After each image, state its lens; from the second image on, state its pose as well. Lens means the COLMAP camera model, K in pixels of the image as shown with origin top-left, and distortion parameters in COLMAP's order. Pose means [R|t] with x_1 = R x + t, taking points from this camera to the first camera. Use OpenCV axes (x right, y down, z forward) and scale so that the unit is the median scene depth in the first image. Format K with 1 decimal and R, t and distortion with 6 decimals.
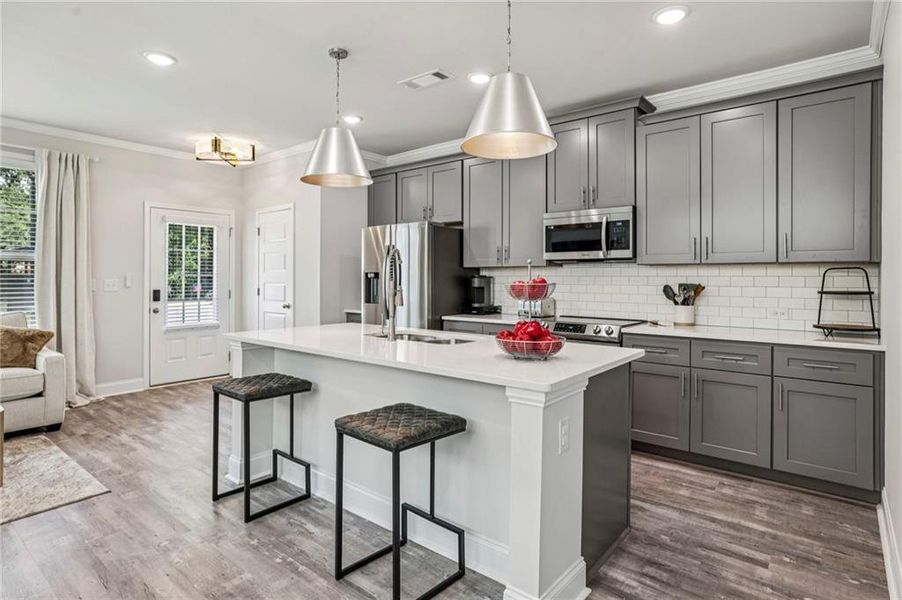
lens RADIAL K [[481.7, 0, 450.4], [0, 481.7, 275.8], [0, 0, 1]] dist [-0.010776, 0.000352]
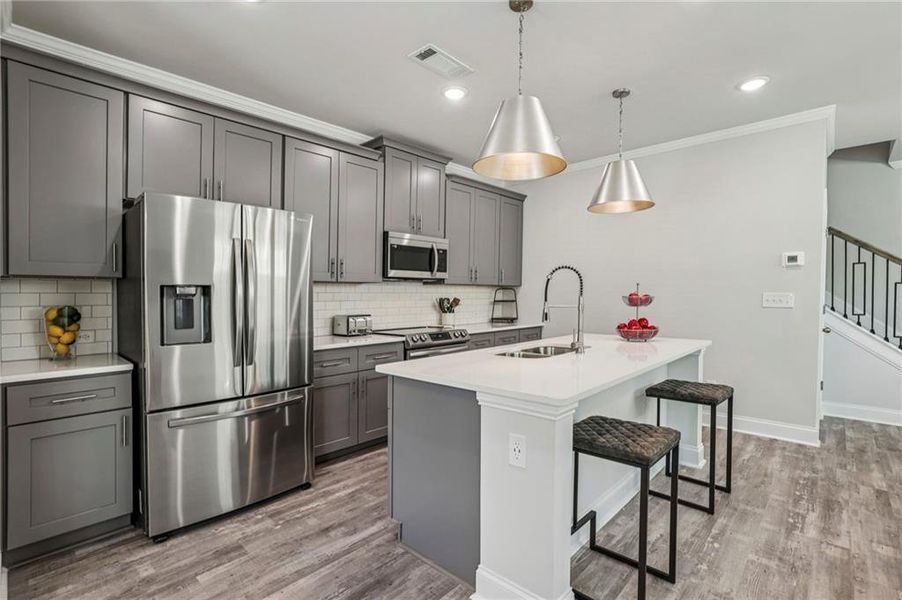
lens RADIAL K [[421.9, 0, 461.7], [0, 421.9, 301.5], [0, 0, 1]] dist [-0.048015, 0.021048]
pose [[0.059732, -0.017991, 0.998052, -0.792825], [0.000267, 0.999838, 0.018007, 0.004112], [-0.998214, -0.000809, 0.059727, 0.906358]]
